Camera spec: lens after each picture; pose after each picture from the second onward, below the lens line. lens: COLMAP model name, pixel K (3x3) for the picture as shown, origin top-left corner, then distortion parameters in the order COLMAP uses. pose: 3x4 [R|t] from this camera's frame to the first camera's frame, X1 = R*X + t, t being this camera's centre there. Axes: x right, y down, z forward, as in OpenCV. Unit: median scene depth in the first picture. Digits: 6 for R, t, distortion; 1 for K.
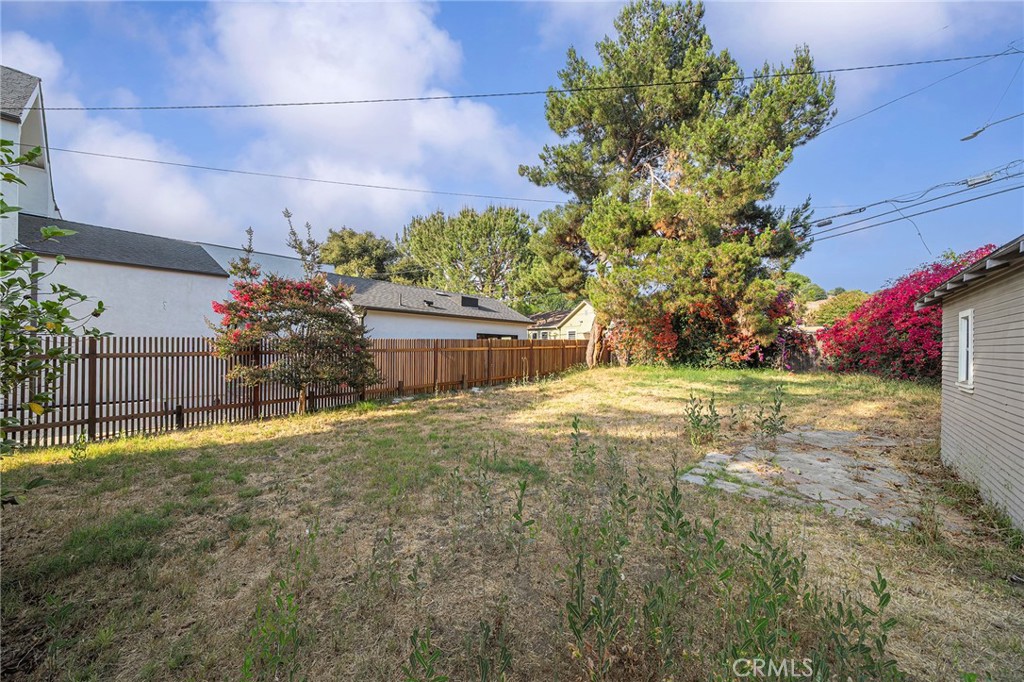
lens RADIAL K [[357.8, 0, 510.6], [0, 357.8, 332.1], [0, 0, 1]] dist [-0.000474, -0.000102]
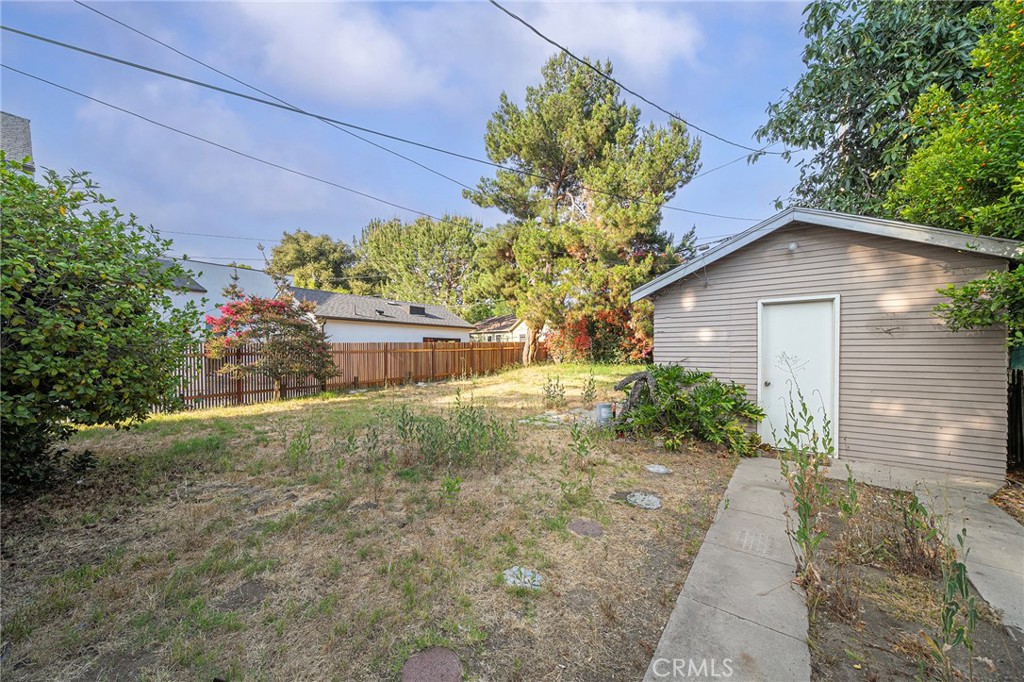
lens RADIAL K [[367.2, 0, 511.3], [0, 367.2, 344.3], [0, 0, 1]] dist [-0.001096, -0.000015]
pose [[0.996042, -0.007394, 0.088577, 0.083325], [0.004971, 0.999608, 0.027547, -0.005156], [-0.088746, -0.026997, 0.995688, -0.220926]]
